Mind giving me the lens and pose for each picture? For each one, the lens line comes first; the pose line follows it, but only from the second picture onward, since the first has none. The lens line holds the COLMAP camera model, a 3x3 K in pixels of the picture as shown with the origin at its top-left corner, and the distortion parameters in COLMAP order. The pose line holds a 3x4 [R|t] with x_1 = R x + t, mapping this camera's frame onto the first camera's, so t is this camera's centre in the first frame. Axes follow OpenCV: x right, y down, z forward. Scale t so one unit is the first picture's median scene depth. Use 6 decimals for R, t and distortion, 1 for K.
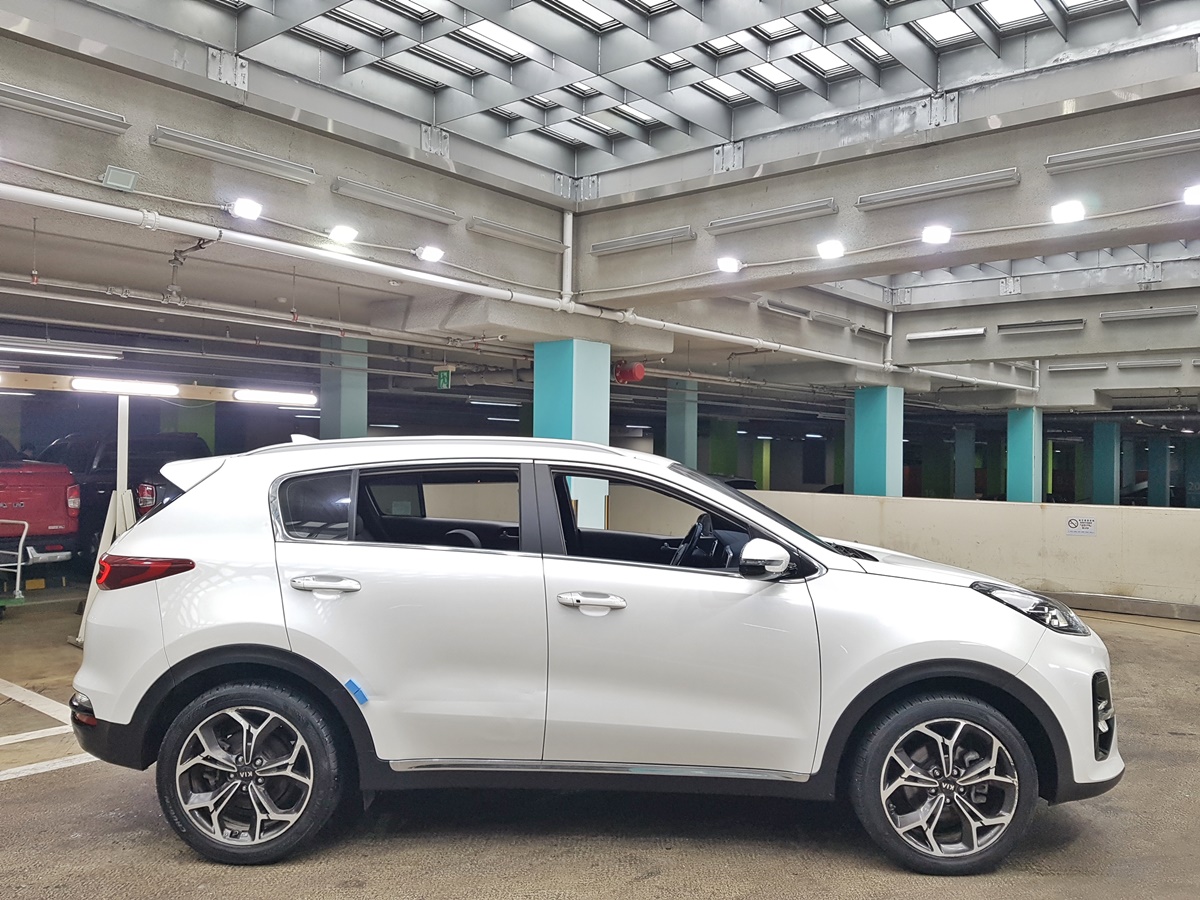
lens RADIAL K [[948.6, 0, 604.3], [0, 948.6, 445.1], [0, 0, 1]] dist [0.216528, -0.374000]
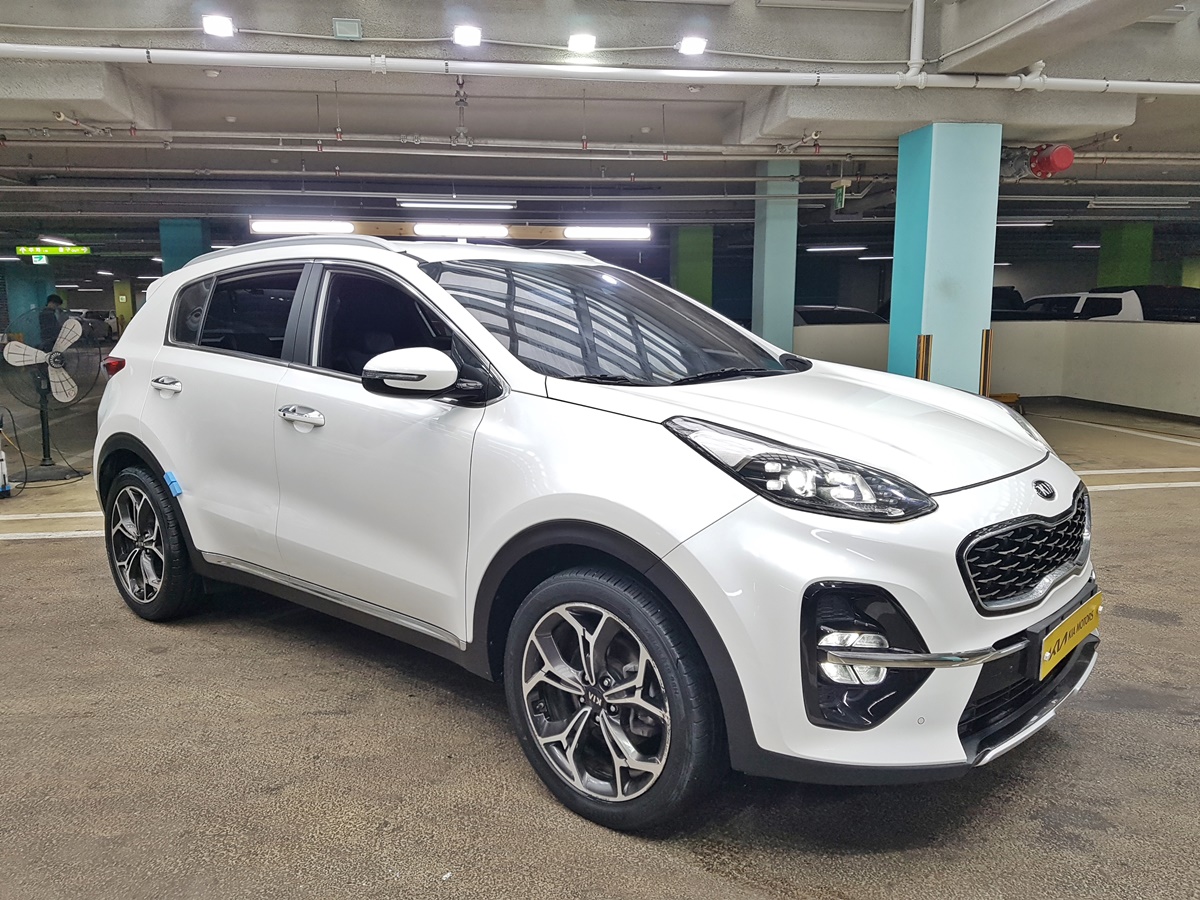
lens RADIAL K [[961.6, 0, 603.3], [0, 961.6, 461.4], [0, 0, 1]] dist [0.127850, -0.183278]
pose [[0.748902, 0.082536, -0.657521, 0.424548], [0.026767, 0.987636, 0.154462, 0.039150], [0.662140, -0.133277, 0.737433, 0.273532]]
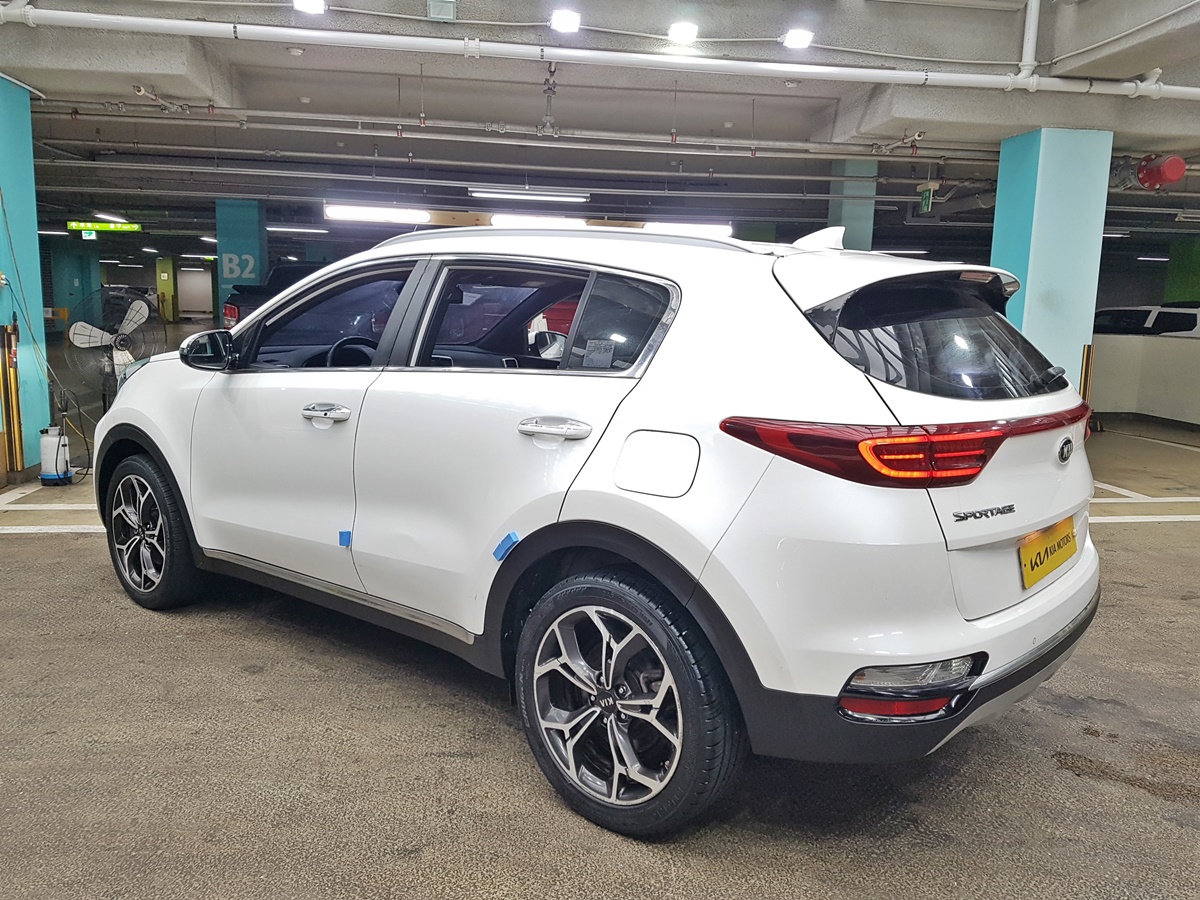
lens RADIAL K [[958.0, 0, 617.6], [0, 958.0, 449.3], [0, 0, 1]] dist [0.139875, -0.212818]
pose [[0.739569, 0.107404, -0.664456, 0.347220], [-0.008045, 0.988527, 0.150833, 0.030601], [0.673032, -0.106206, 0.731948, 0.267364]]
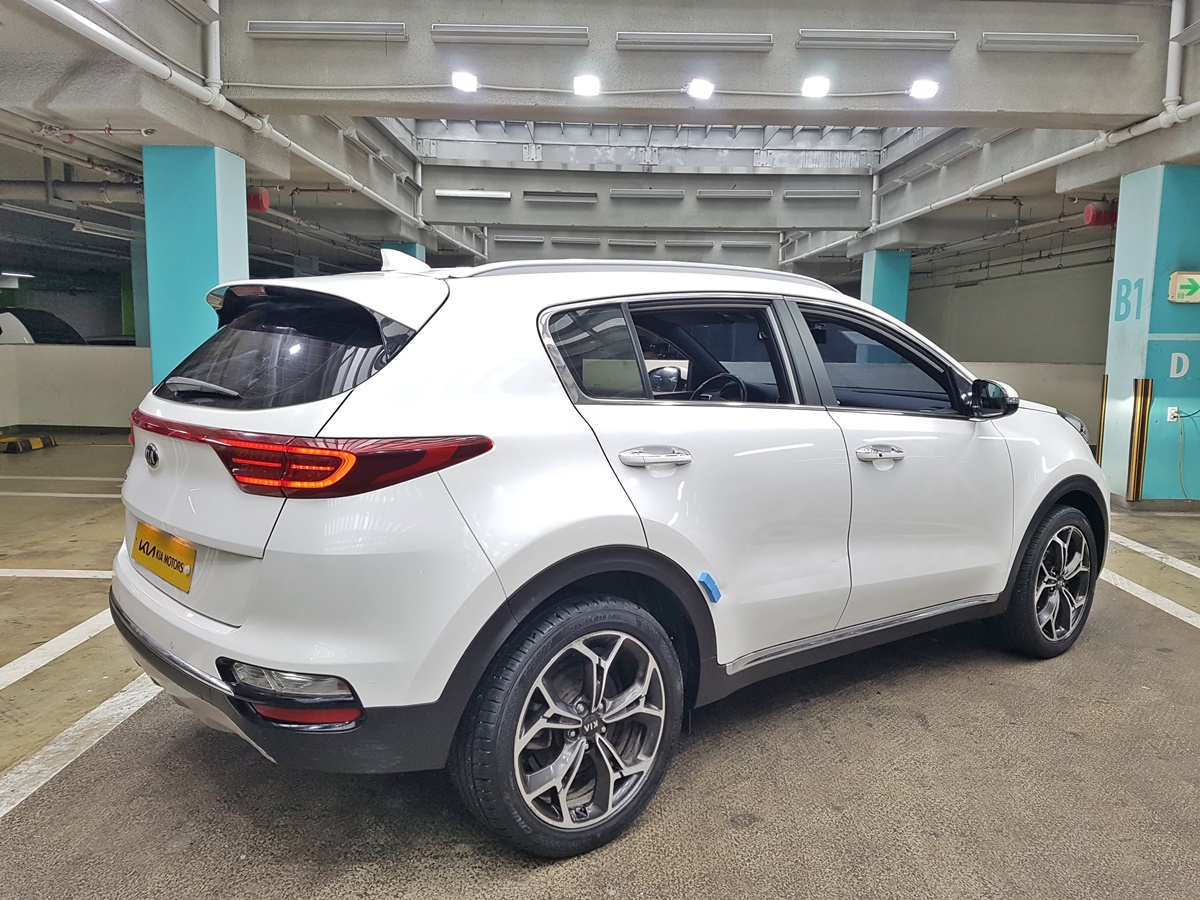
lens RADIAL K [[959.8, 0, 618.9], [0, 959.8, 452.5], [0, 0, 1]] dist [0.176181, -0.241695]
pose [[0.758171, -0.078417, 0.647323, -0.423903], [-0.013569, 0.990630, 0.135899, 0.021969], [-0.651915, -0.111818, 0.750003, 0.252263]]
